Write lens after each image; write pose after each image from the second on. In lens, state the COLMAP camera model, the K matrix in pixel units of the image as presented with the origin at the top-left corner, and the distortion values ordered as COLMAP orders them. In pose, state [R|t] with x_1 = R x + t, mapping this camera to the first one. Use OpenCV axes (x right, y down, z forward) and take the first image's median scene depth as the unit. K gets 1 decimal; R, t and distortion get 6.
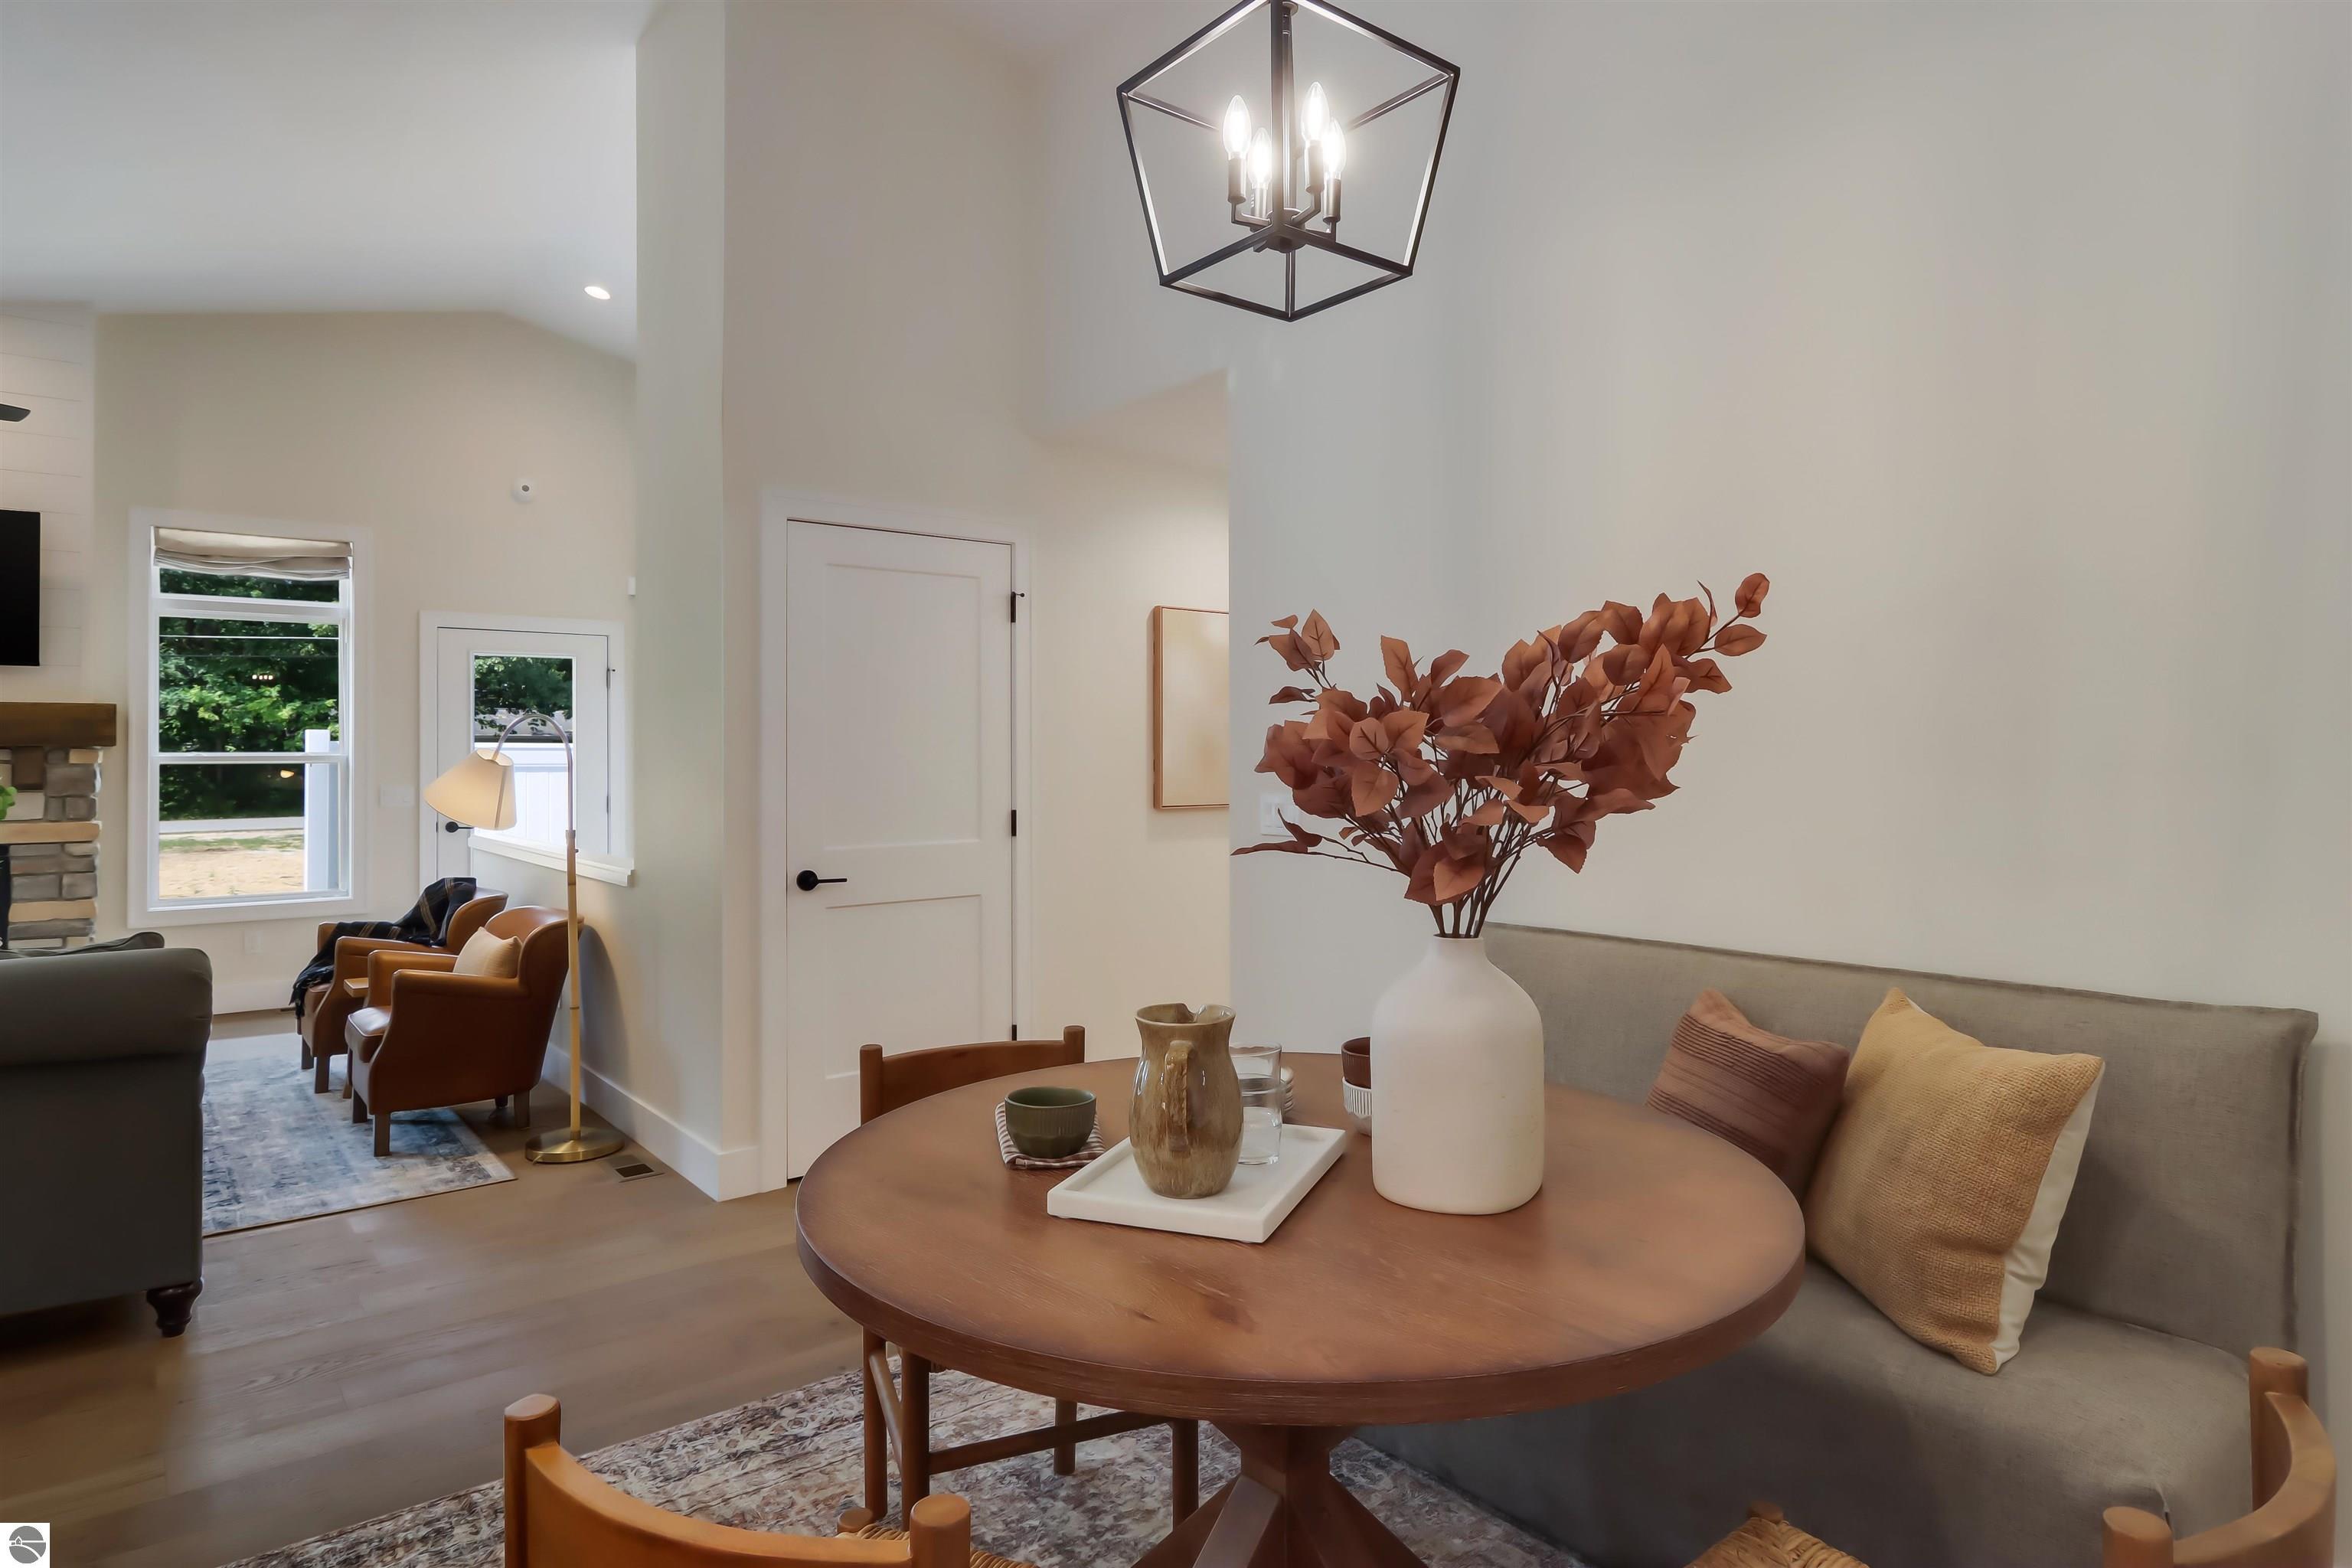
lens RADIAL K [[1318.7, 0, 1179.6], [0, 1318.7, 763.2], [0, 0, 1]] dist [-0.002139, -0.000964]
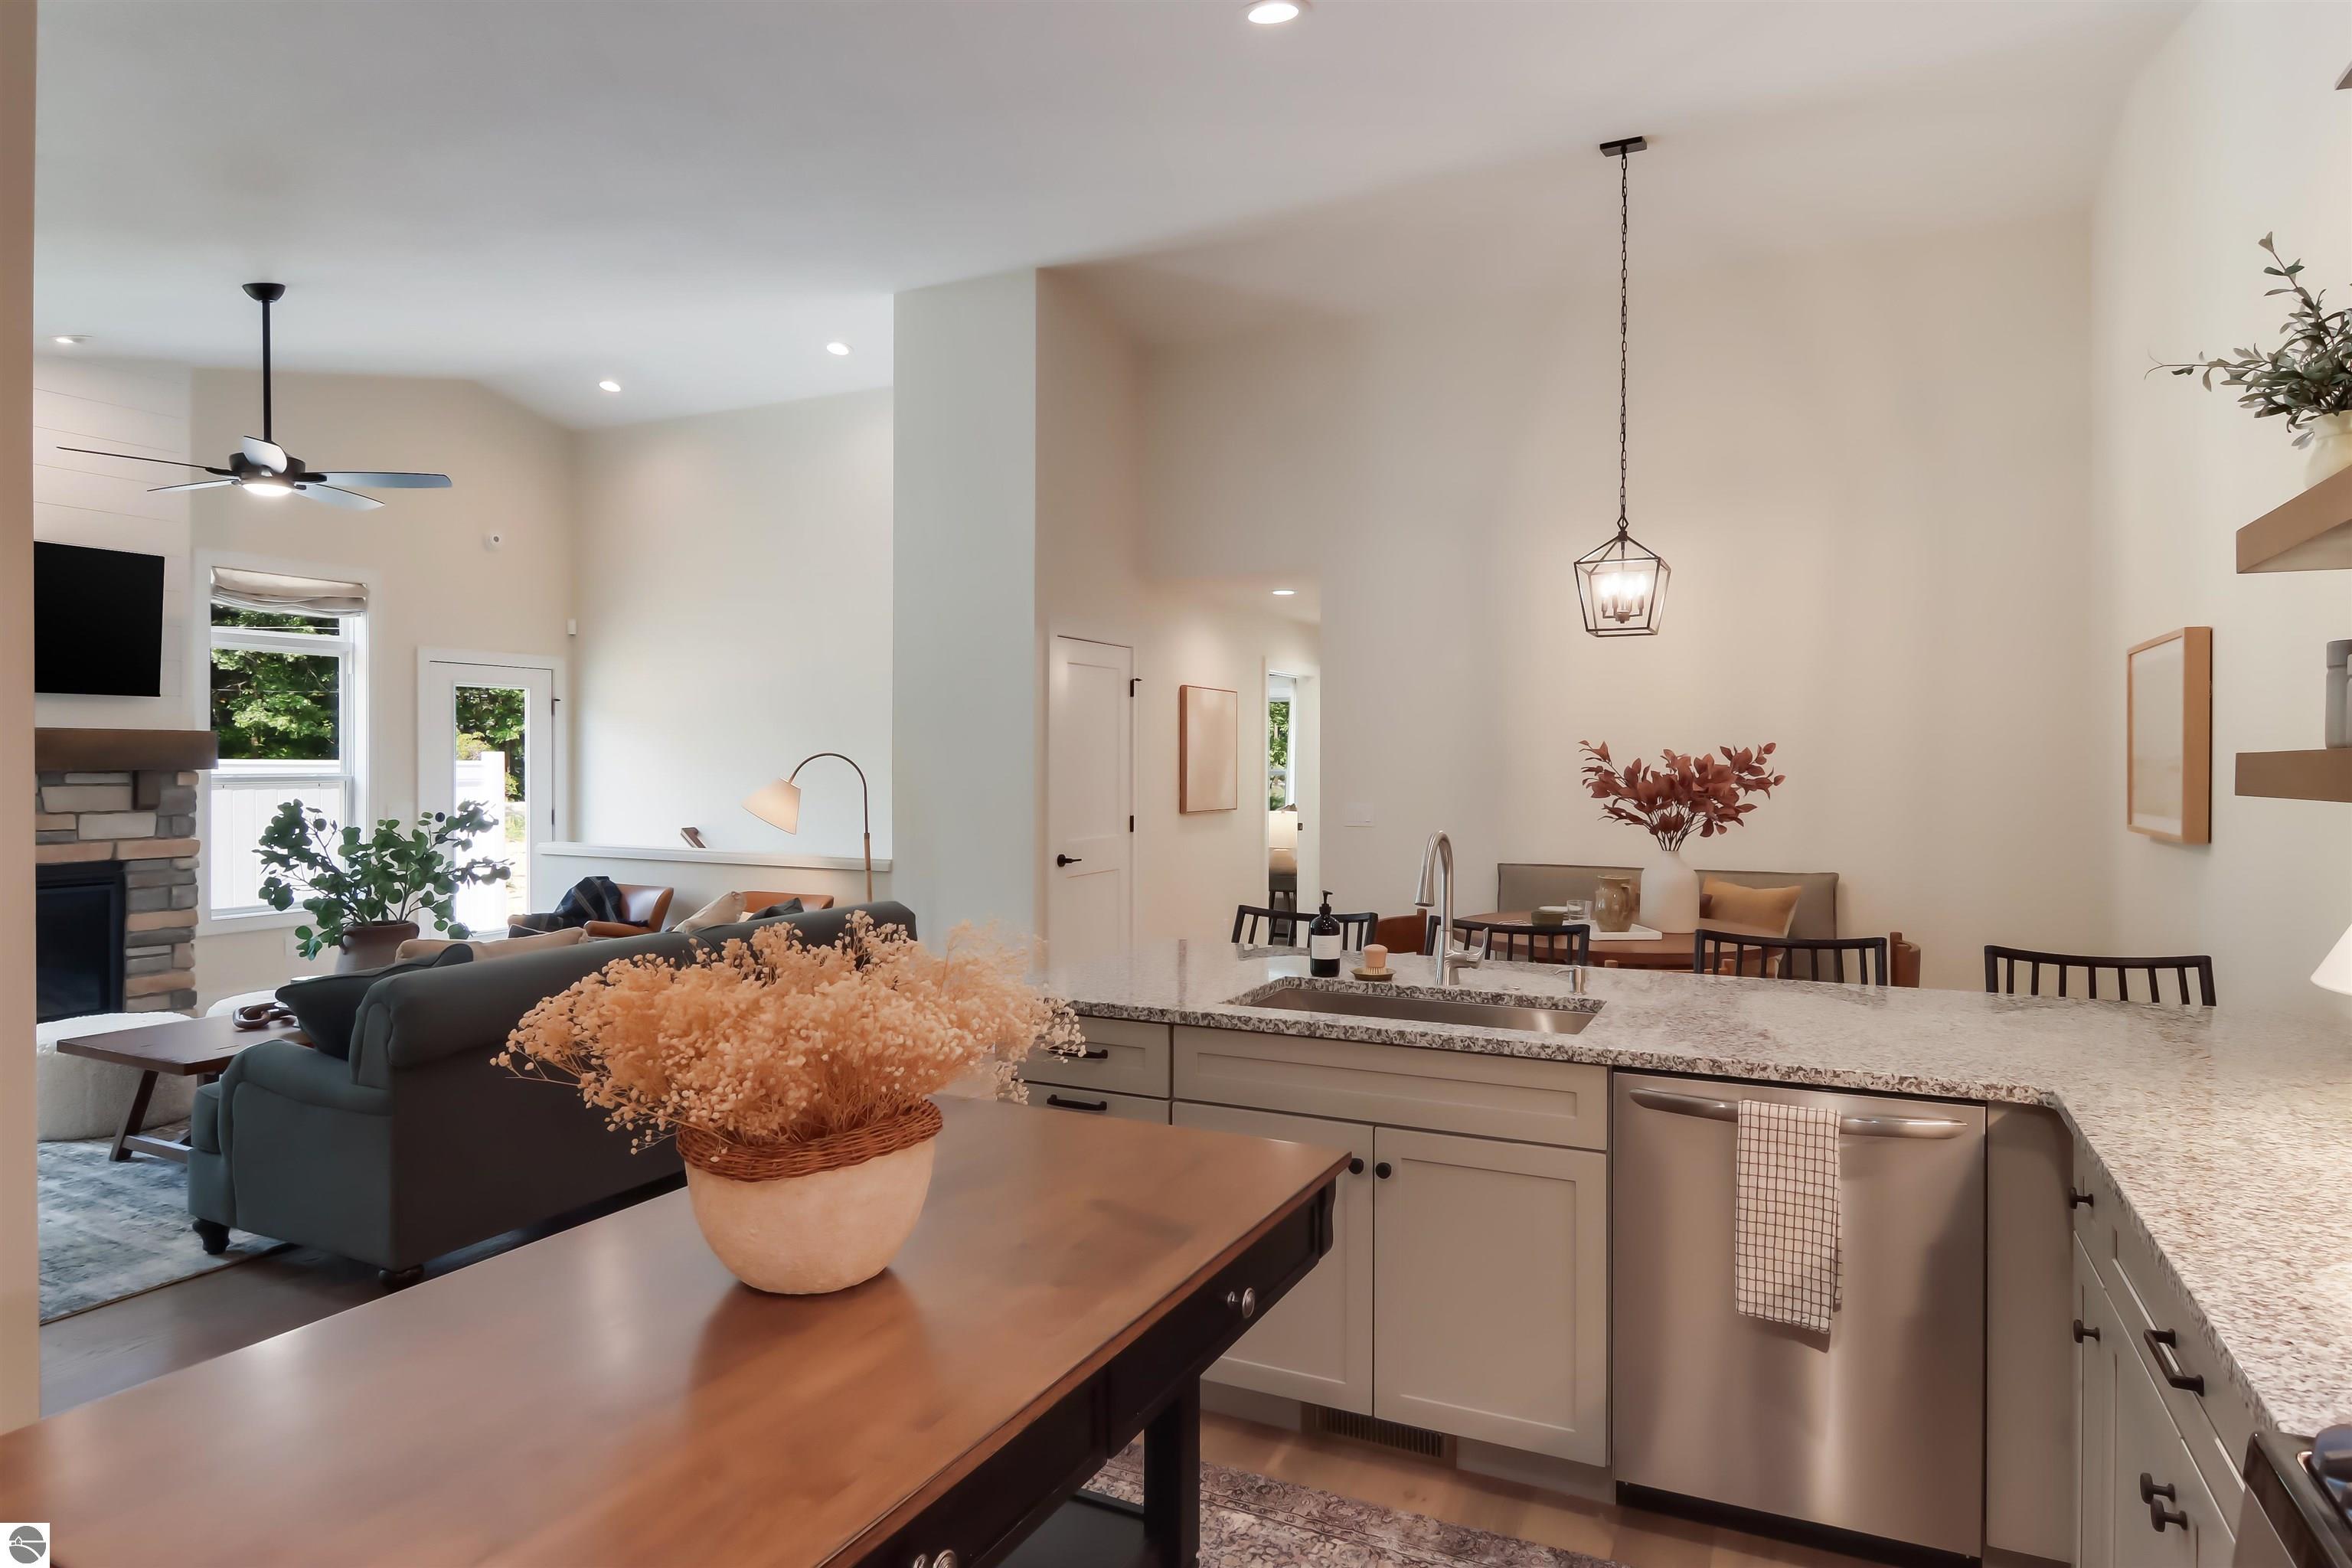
lens RADIAL K [[1343.8, 0, 1178.9], [0, 1343.8, 766.4], [0, 0, 1]] dist [0.005022, -0.010546]
pose [[0.911170, 0.001908, 0.412026, -0.538597], [-0.001897, 0.999998, -0.000434, -0.016641], [-0.412026, -0.000386, 0.911172, -0.360399]]
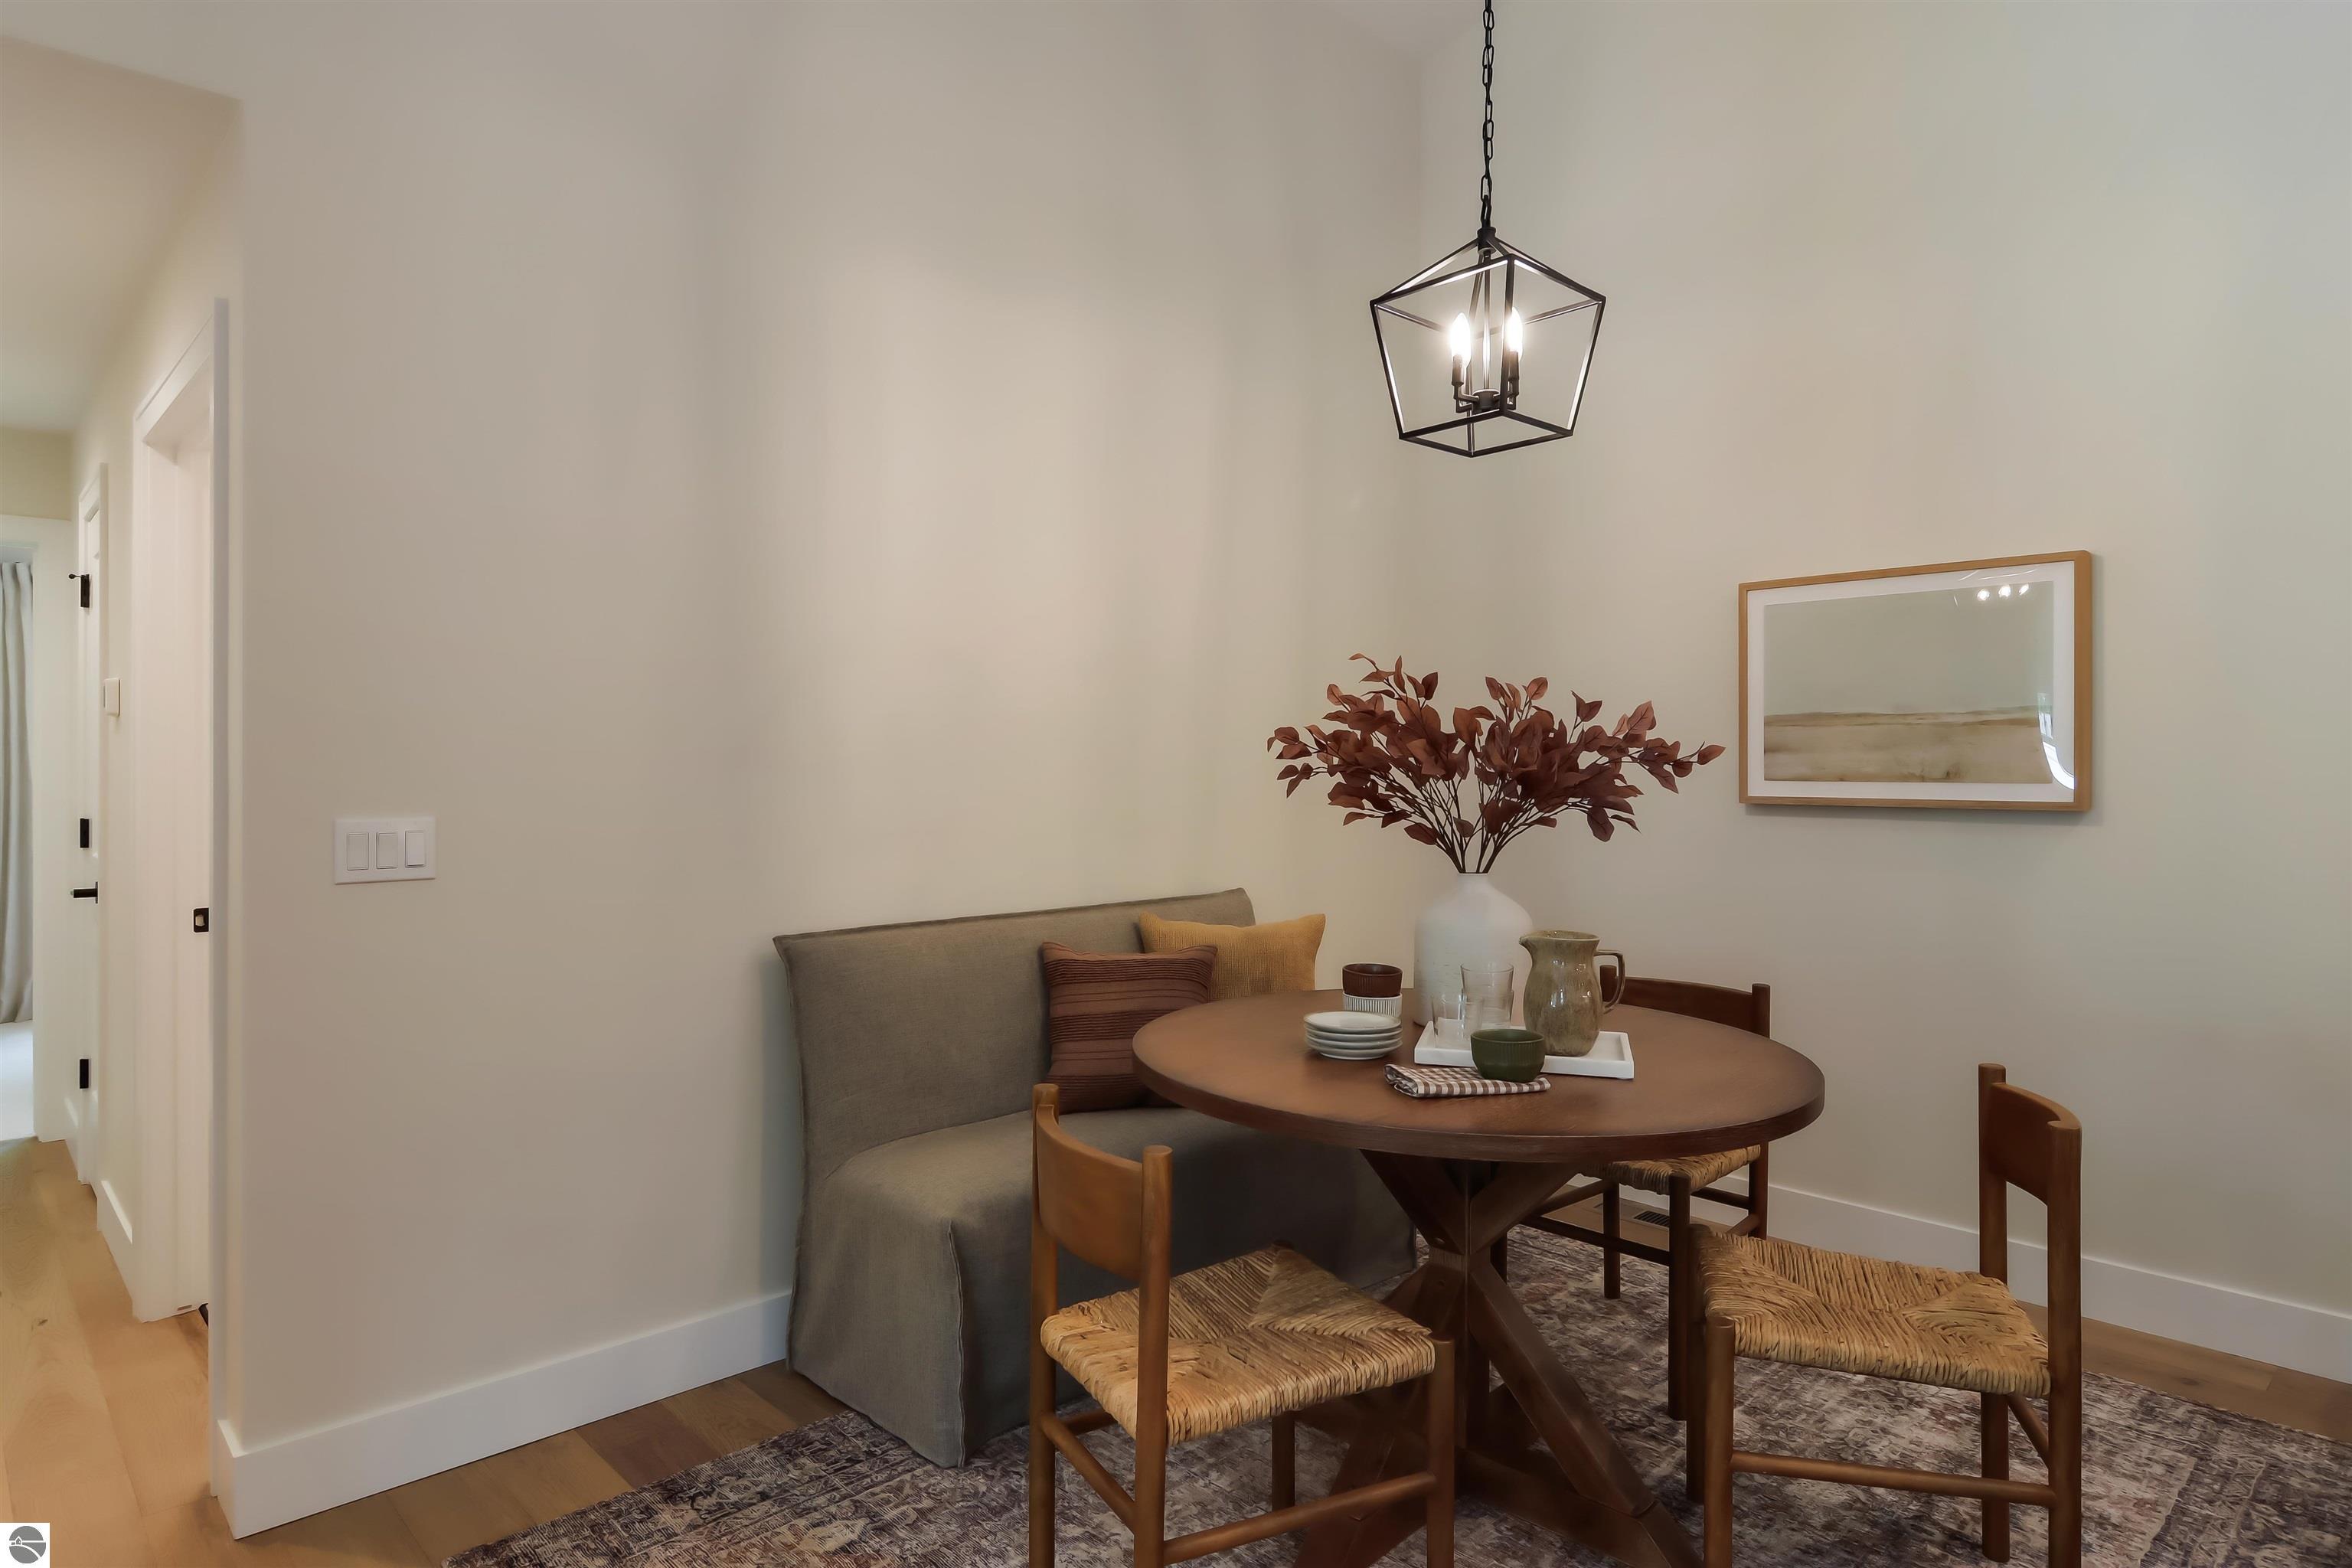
lens RADIAL K [[1343.8, 0, 1178.9], [0, 1343.8, 766.4], [0, 0, 1]] dist [0.005022, -0.010546]
pose [[-0.067777, -0.001288, 0.997700, -0.350795], [0.001732, 0.999998, 0.001408, -0.000522], [-0.997699, 0.001824, -0.067774, 0.389788]]
